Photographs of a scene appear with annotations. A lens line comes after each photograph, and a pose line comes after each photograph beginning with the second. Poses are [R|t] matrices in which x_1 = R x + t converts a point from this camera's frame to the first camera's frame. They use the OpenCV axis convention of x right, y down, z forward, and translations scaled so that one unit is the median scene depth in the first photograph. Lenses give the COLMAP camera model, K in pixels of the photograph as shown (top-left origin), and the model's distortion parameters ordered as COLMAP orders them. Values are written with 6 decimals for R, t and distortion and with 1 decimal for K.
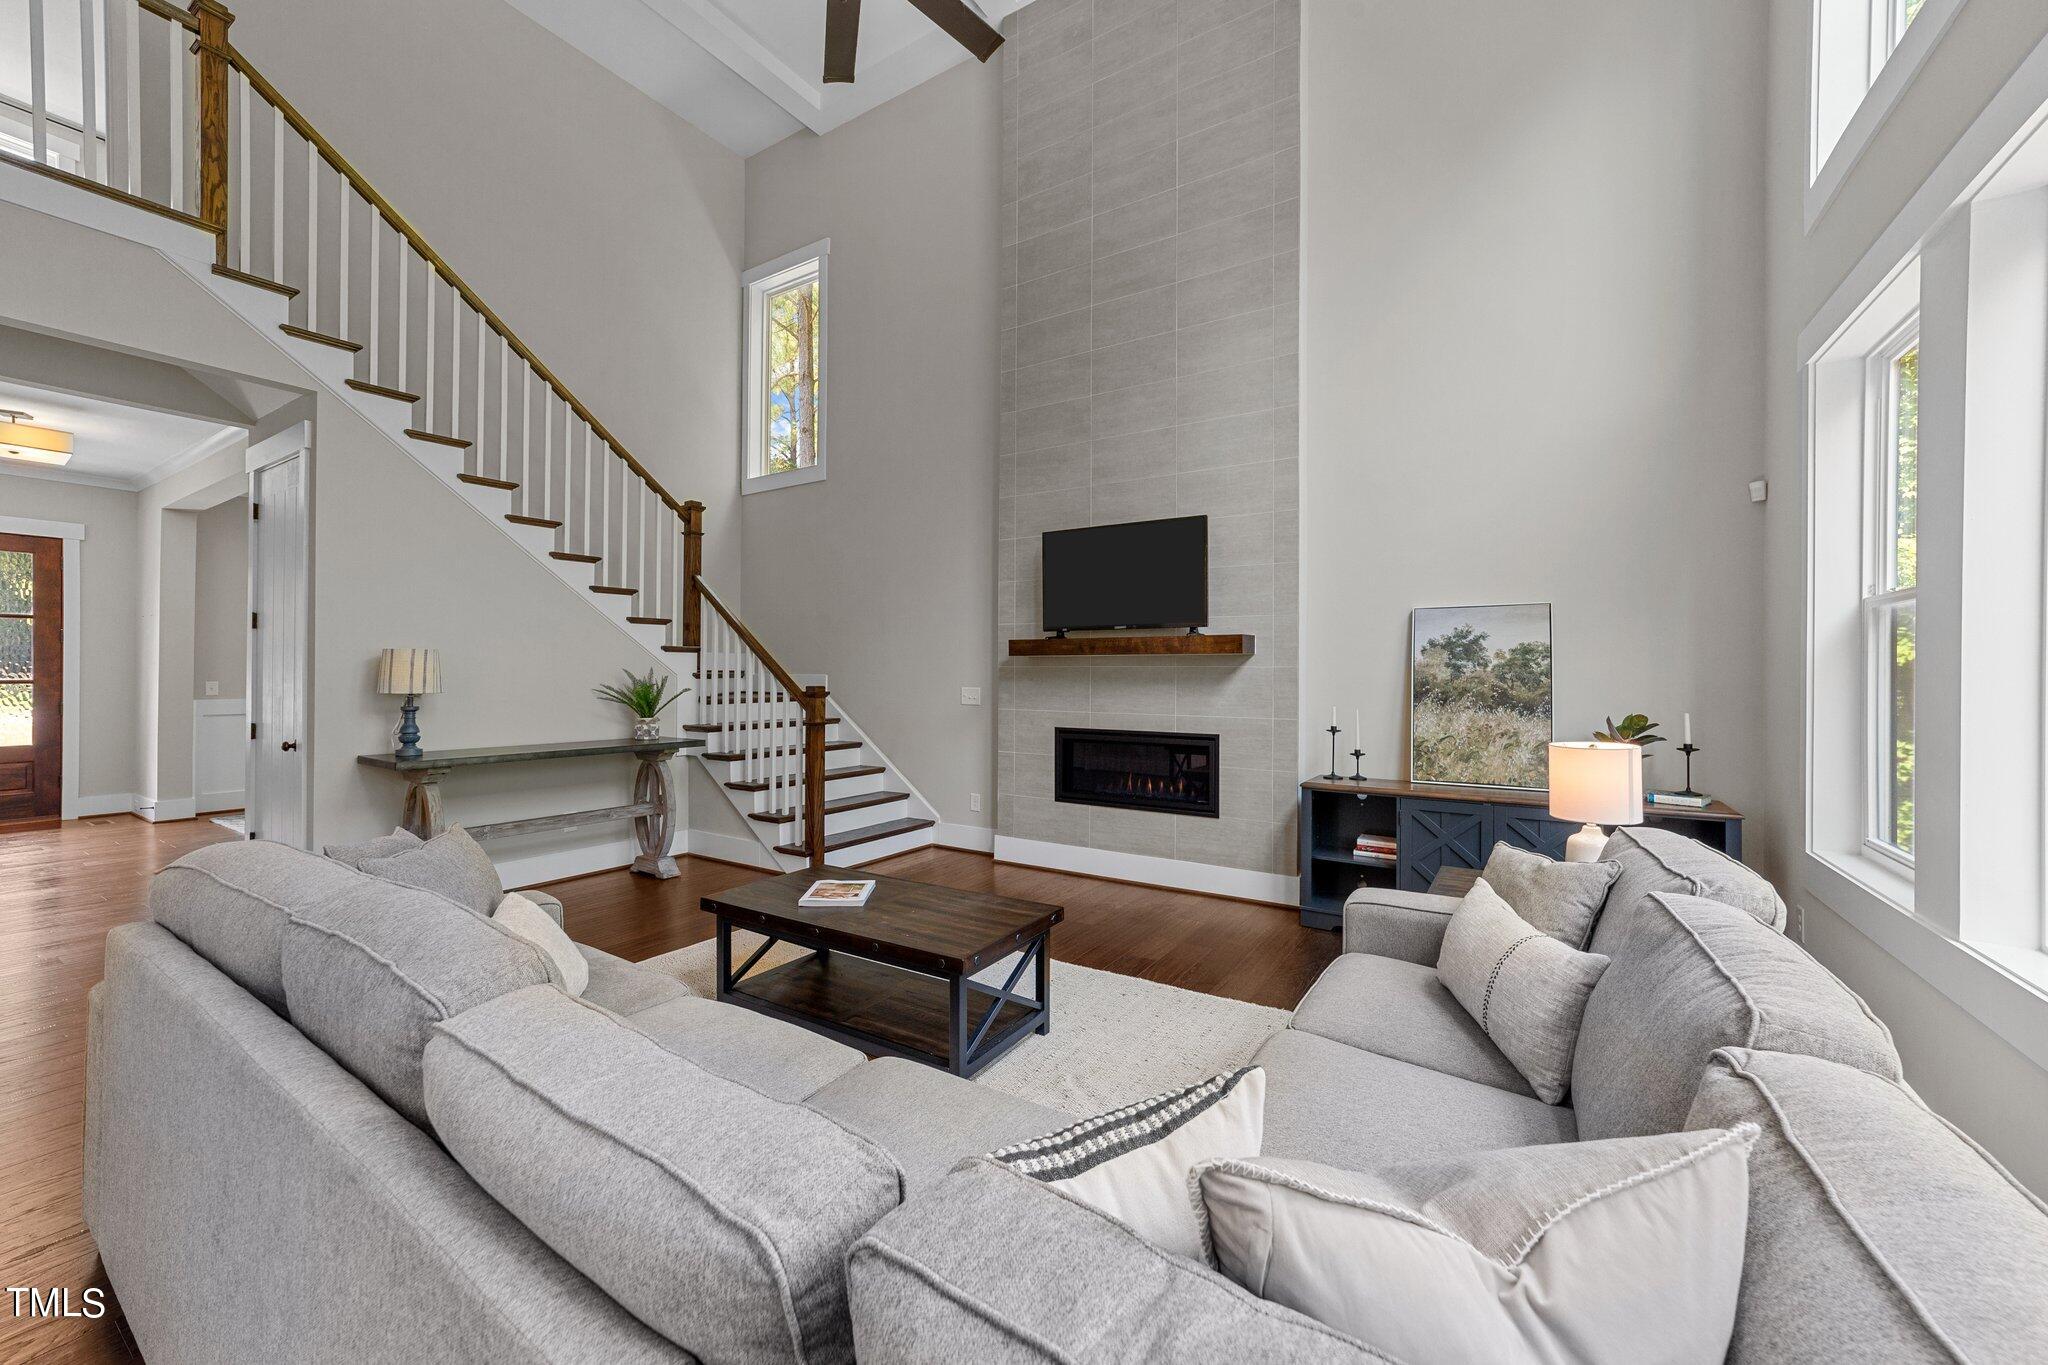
lens RADIAL K [[787.4, 0, 1038.2], [0, 787.4, 669.8], [0, 0, 1]] dist [-0.009604, 0.003573]
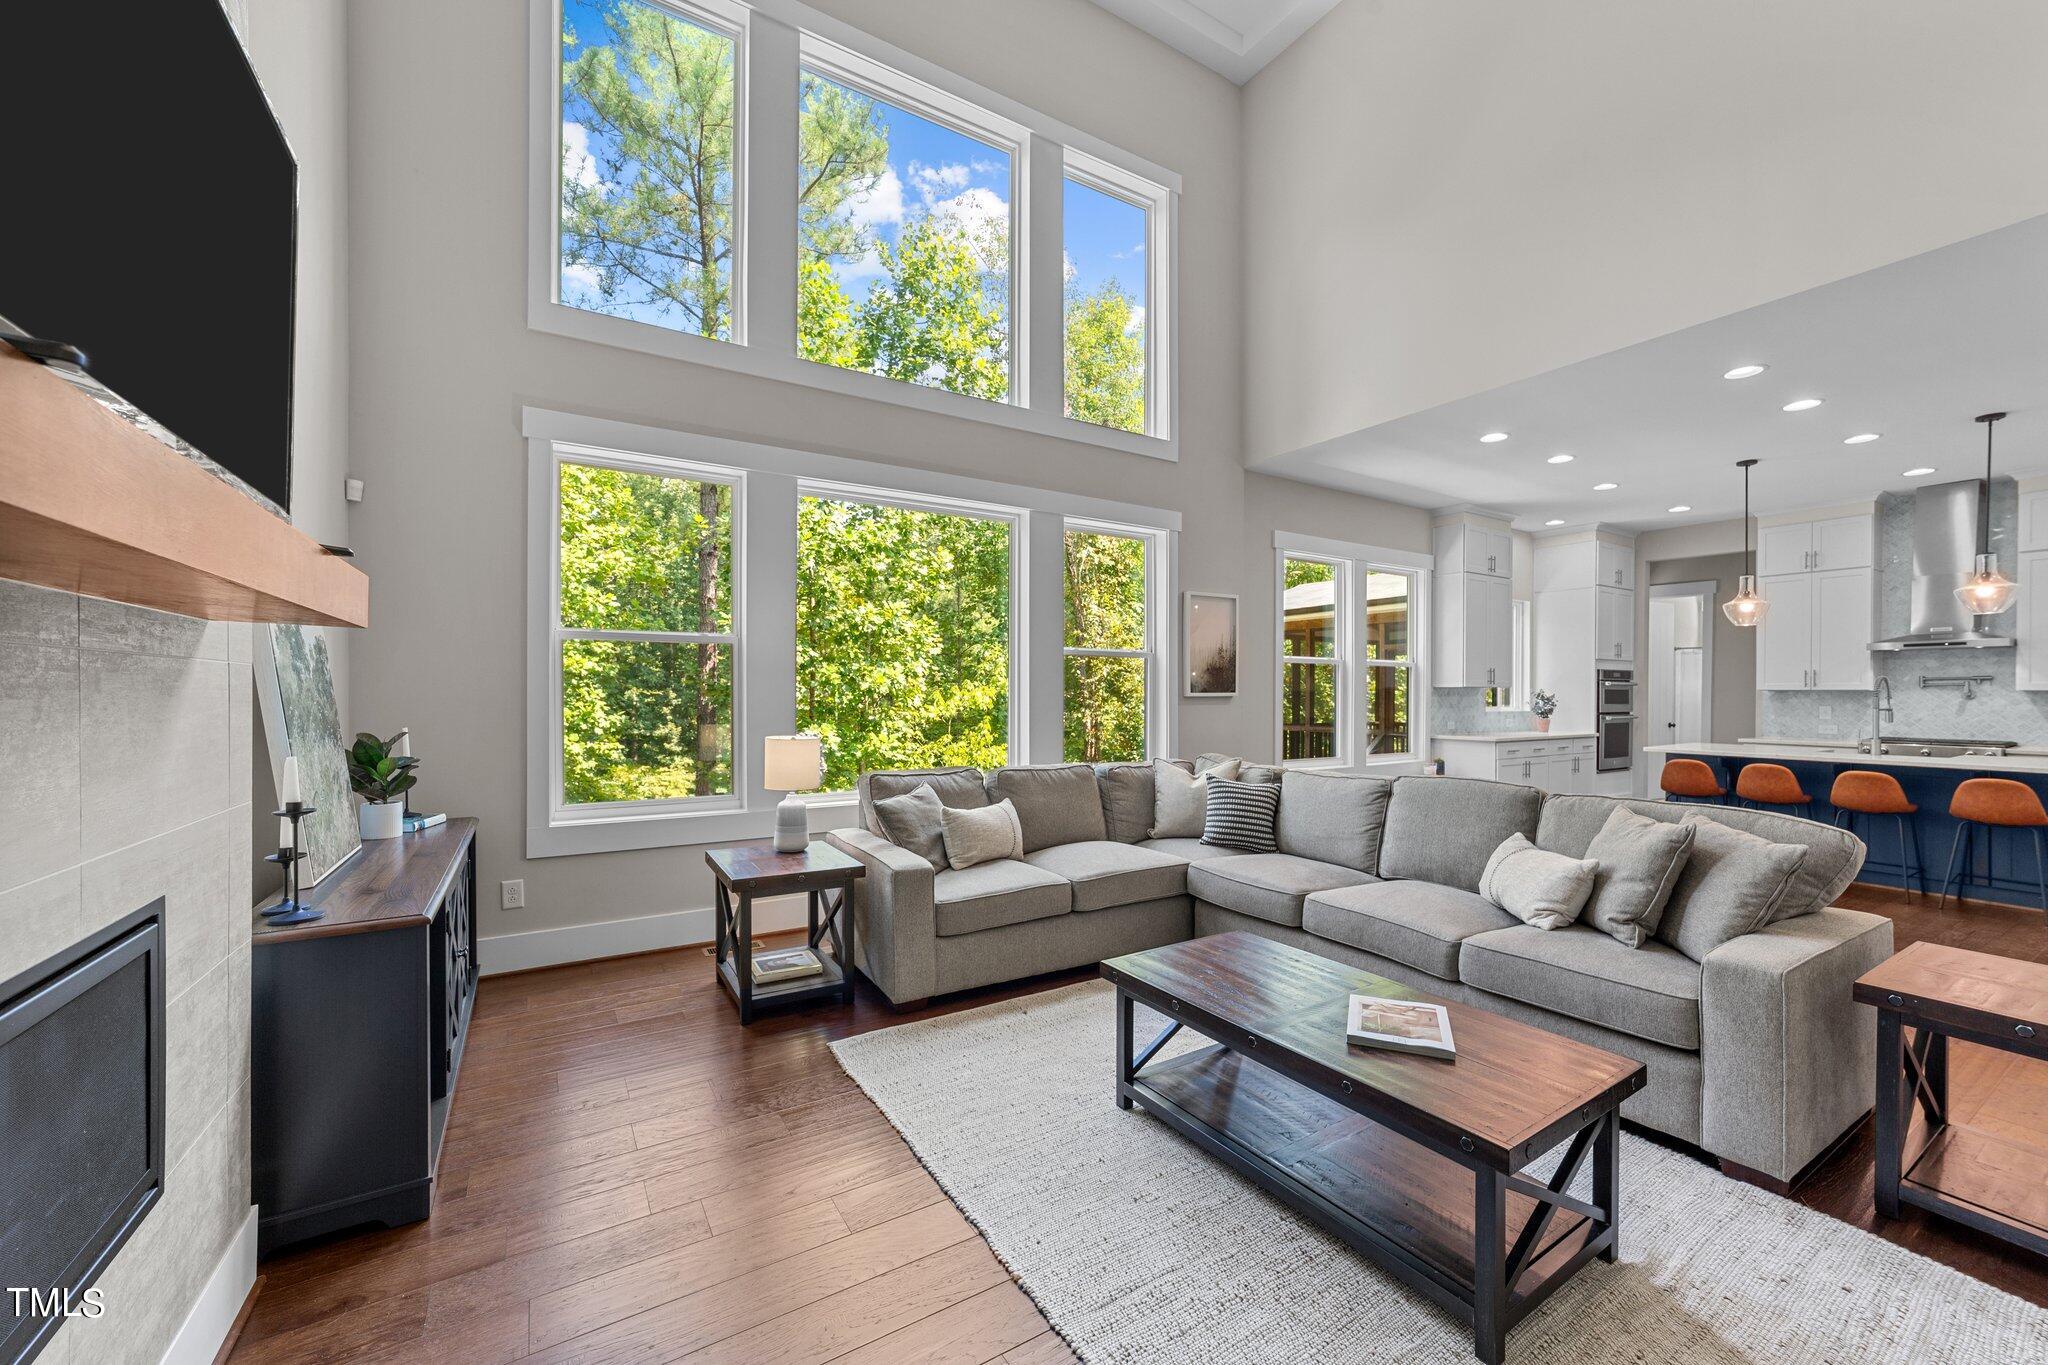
lens RADIAL K [[787.4, 0, 1033.0], [0, 787.4, 694.0], [0, 0, 1]] dist [-0.009604, 0.003573]
pose [[-0.901111, -0.008430, 0.433506, -0.168595], [-0.010388, 0.999944, -0.002147, 0.007811], [-0.433464, -0.006438, -0.901148, 1.115490]]
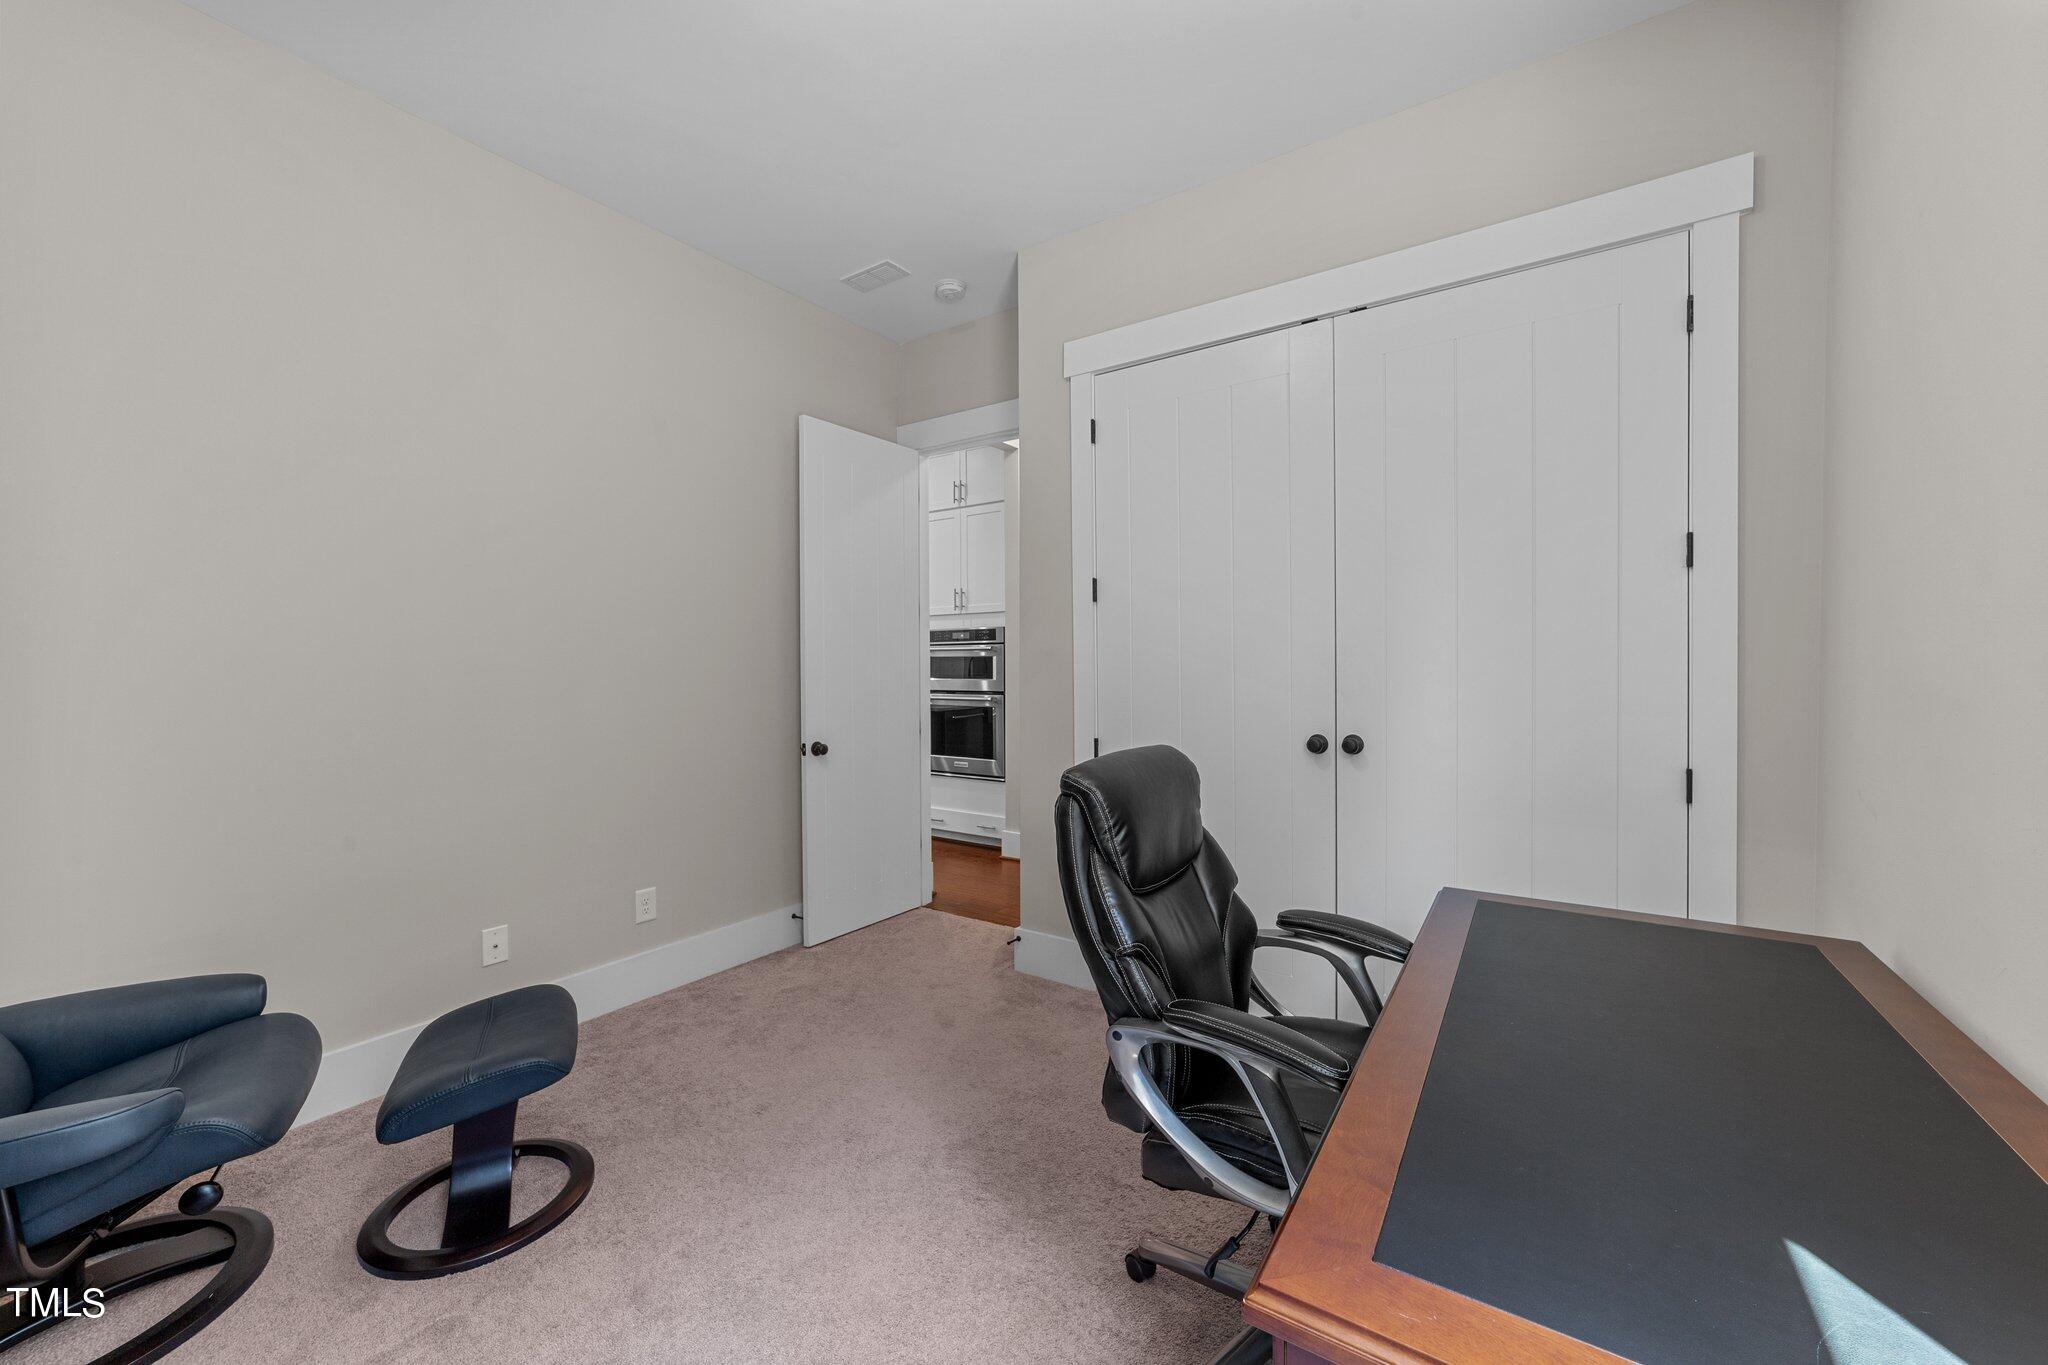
lens RADIAL K [[787.4, 0, 1026.1], [0, 787.4, 681.6], [0, 0, 1]] dist [-0.009604, 0.003573]
pose [[0.022036, -0.028293, 0.999357, -1.811958], [-0.006873, 0.999572, 0.028450, -0.016759], [-0.999734, -0.007495, 0.021832, -1.182384]]
